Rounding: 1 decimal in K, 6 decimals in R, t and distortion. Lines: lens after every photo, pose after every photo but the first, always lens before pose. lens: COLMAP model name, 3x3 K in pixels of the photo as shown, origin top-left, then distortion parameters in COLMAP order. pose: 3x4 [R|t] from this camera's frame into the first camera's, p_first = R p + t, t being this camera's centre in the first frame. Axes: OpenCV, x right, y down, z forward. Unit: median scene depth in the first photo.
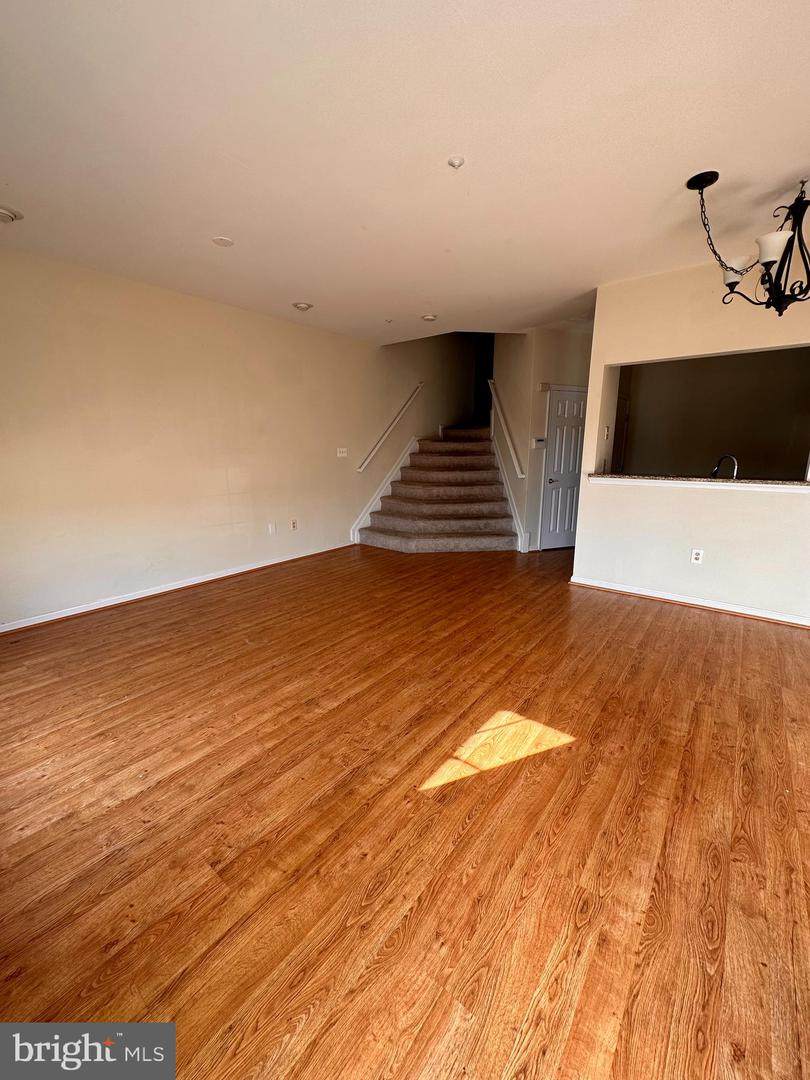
lens RADIAL K [[433.1, 0, 405.0], [0, 433.1, 540.0], [0, 0, 1]] dist [-0.000951, -0.000082]
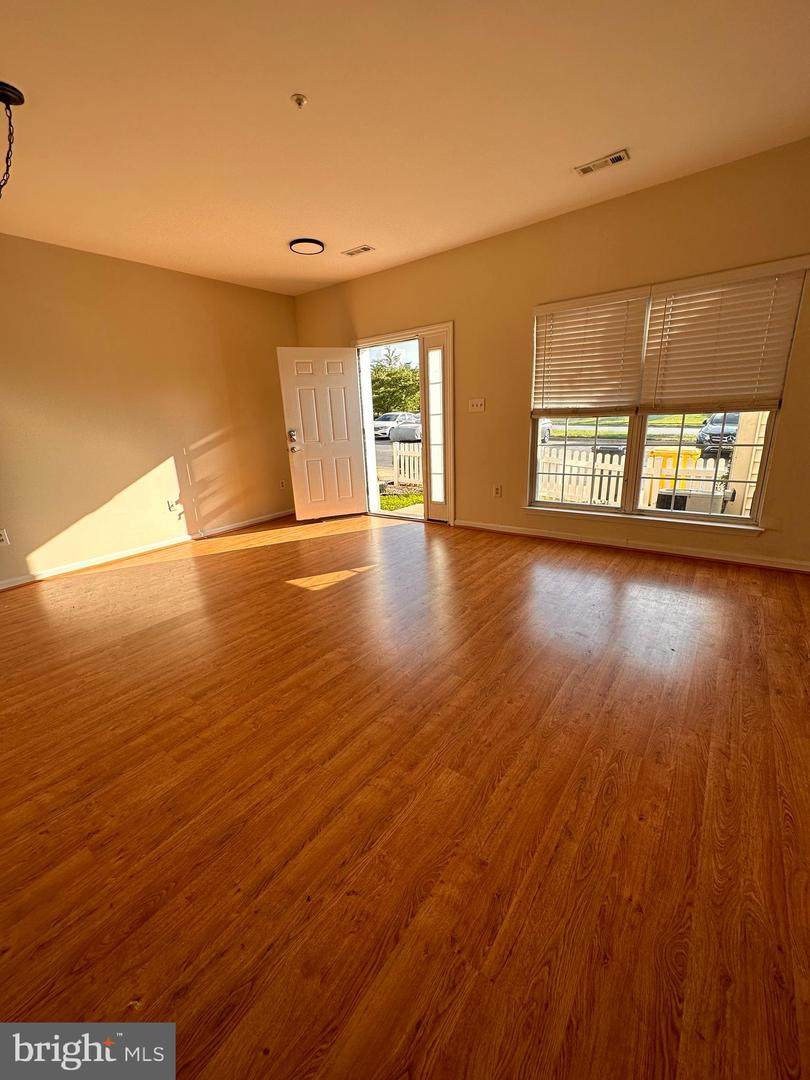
lens RADIAL K [[428.9, 0, 405.0], [0, 428.9, 540.0], [0, 0, 1]] dist [0.000364, 0.000080]
pose [[-0.998487, 0.054290, -0.008726, -0.056359], [0.043308, 0.874230, 0.483577, -0.425859], [0.033882, 0.482467, -0.875259, 2.202741]]
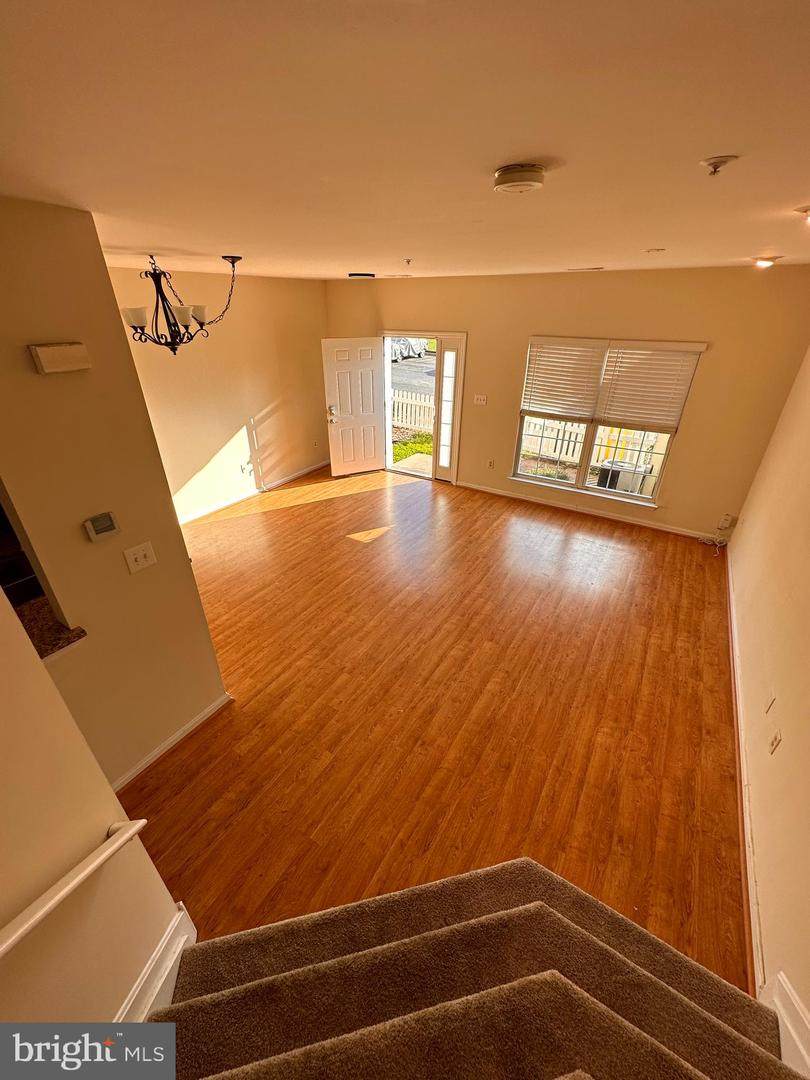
lens RADIAL K [[428.9, 0, 405.0], [0, 428.9, 540.0], [0, 0, 1]] dist [0.000364, 0.000080]
pose [[-0.994052, 0.053423, -0.094904, 0.312486], [-0.022174, 0.753880, 0.656638, -1.057261], [0.106626, 0.654836, -0.748212, 2.670493]]
